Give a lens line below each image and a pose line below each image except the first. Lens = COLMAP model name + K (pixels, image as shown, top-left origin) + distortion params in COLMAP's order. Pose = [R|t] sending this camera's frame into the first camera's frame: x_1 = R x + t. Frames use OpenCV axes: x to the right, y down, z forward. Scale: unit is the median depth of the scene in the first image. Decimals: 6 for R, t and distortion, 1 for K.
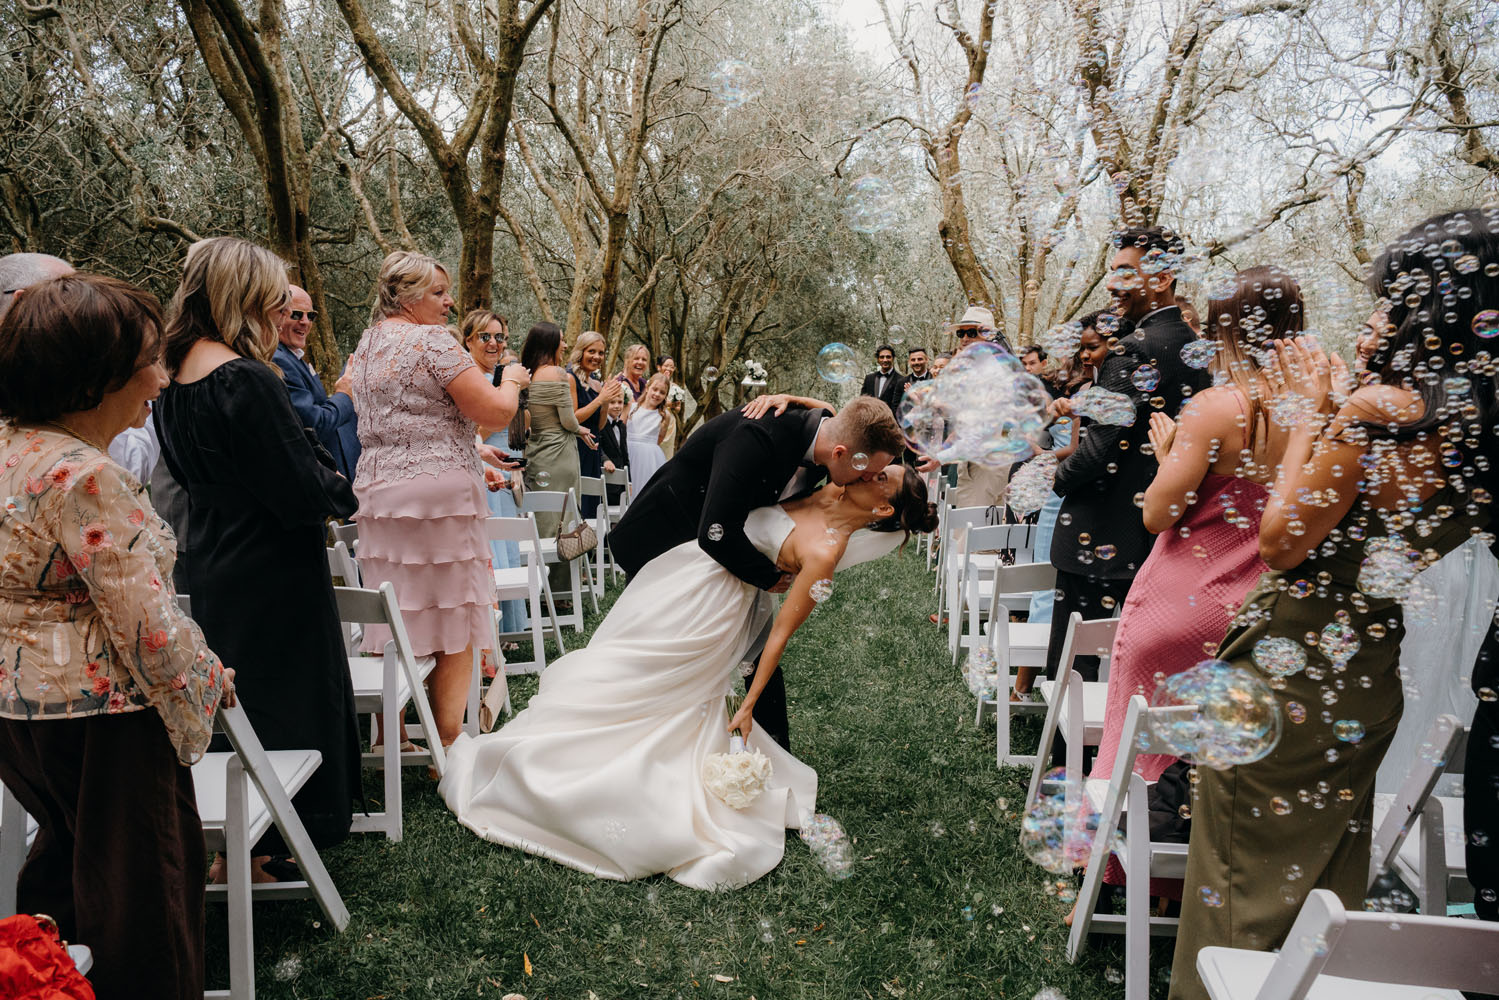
lens RADIAL K [[977.7, 0, 746.9], [0, 977.7, 497.1], [0, 0, 1]] dist [-0.021578, 0.009944]
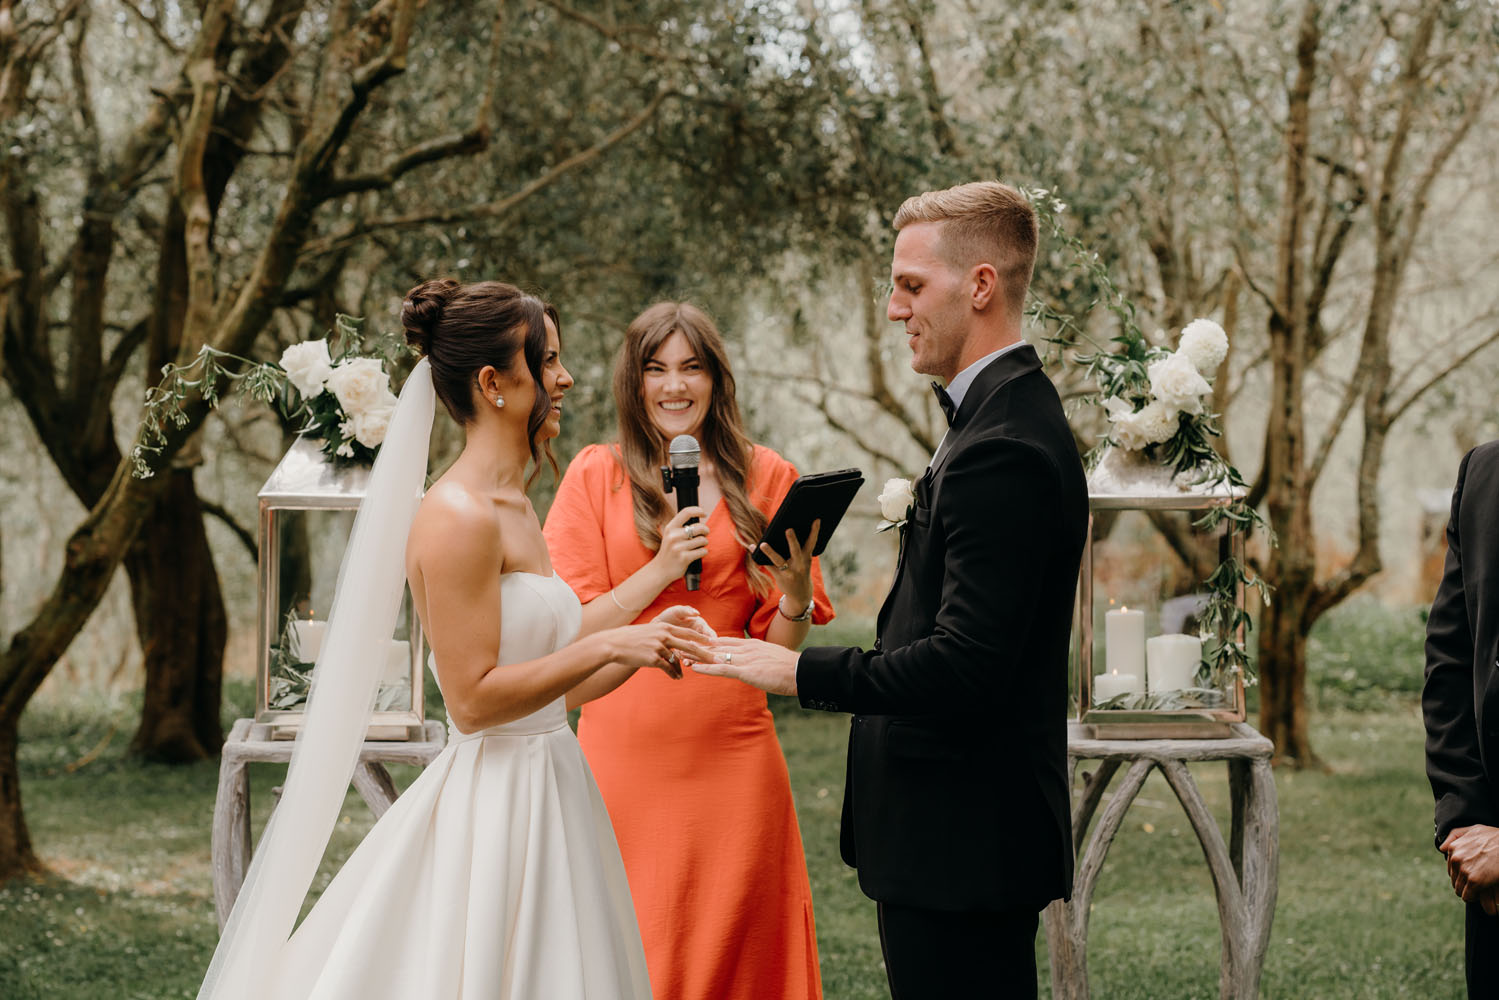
lens RADIAL K [[3571.8, 0, 752.5], [0, 3571.8, 507.0], [0, 0, 1]] dist [-0.094513, 0.000000]
pose [[0.993205, -0.030014, 0.112439, 0.005250], [0.039229, 0.995969, -0.080666, -0.044831], [-0.109565, 0.084529, 0.990379, 0.297744]]
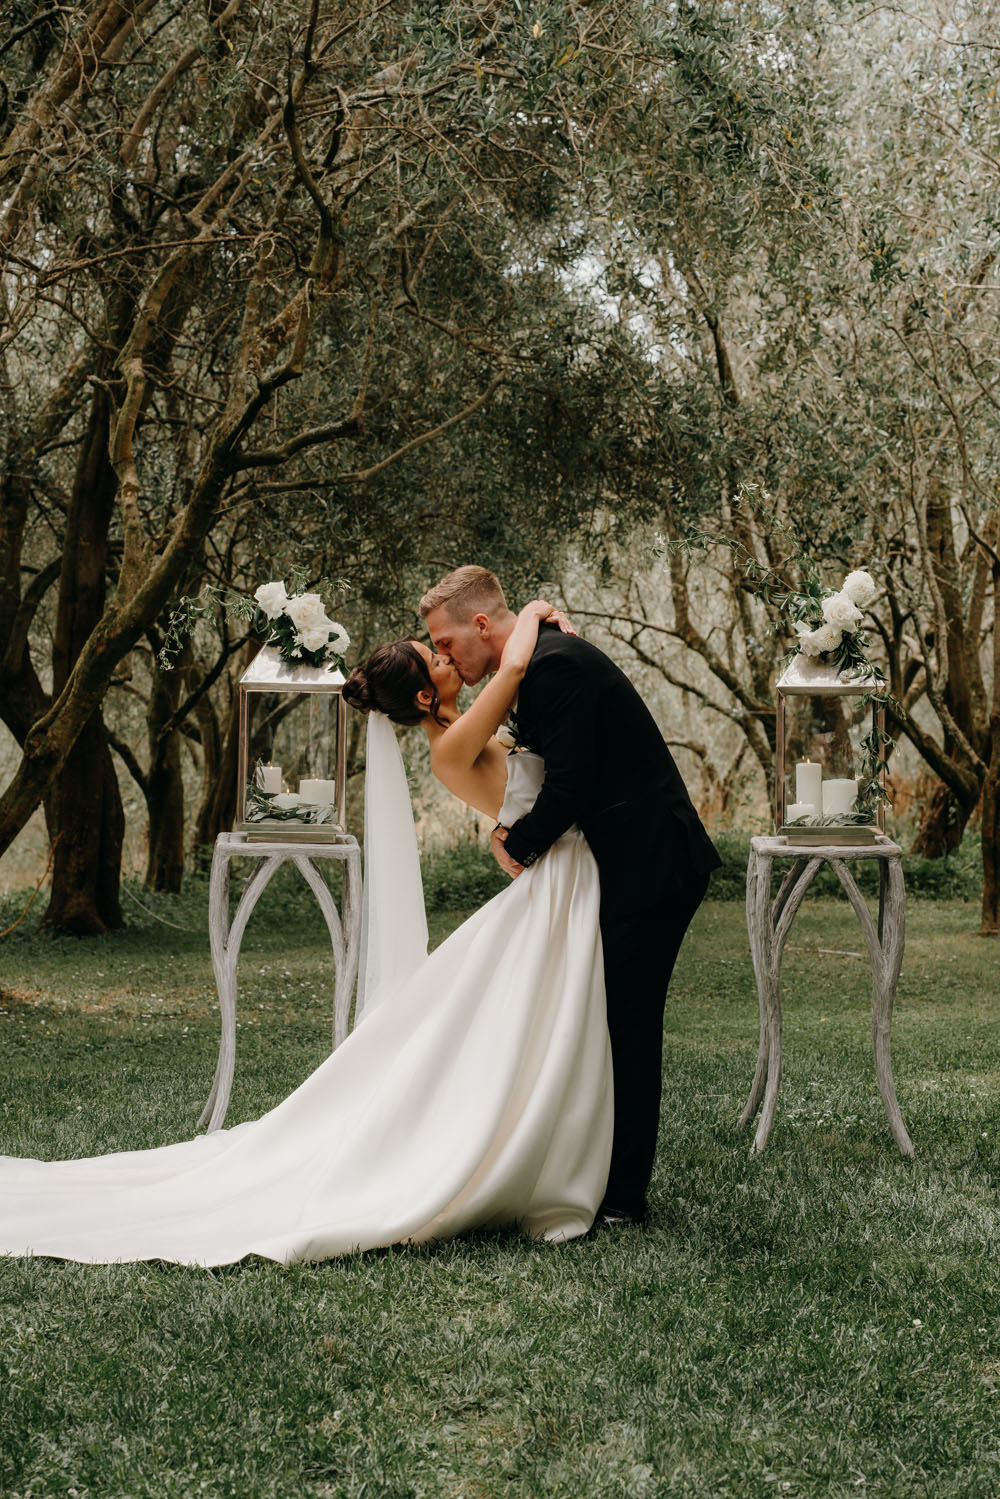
lens RADIAL K [[3571.8, 0, 495.9], [0, 3571.8, 744.2], [0, 0, 1]] dist [-0.094513, 0.000000]
pose [[0.995528, -0.024026, 0.091358, -0.014905], [0.031613, 0.996087, -0.082525, -0.020801], [-0.089018, 0.085044, 0.992393, 0.110178]]
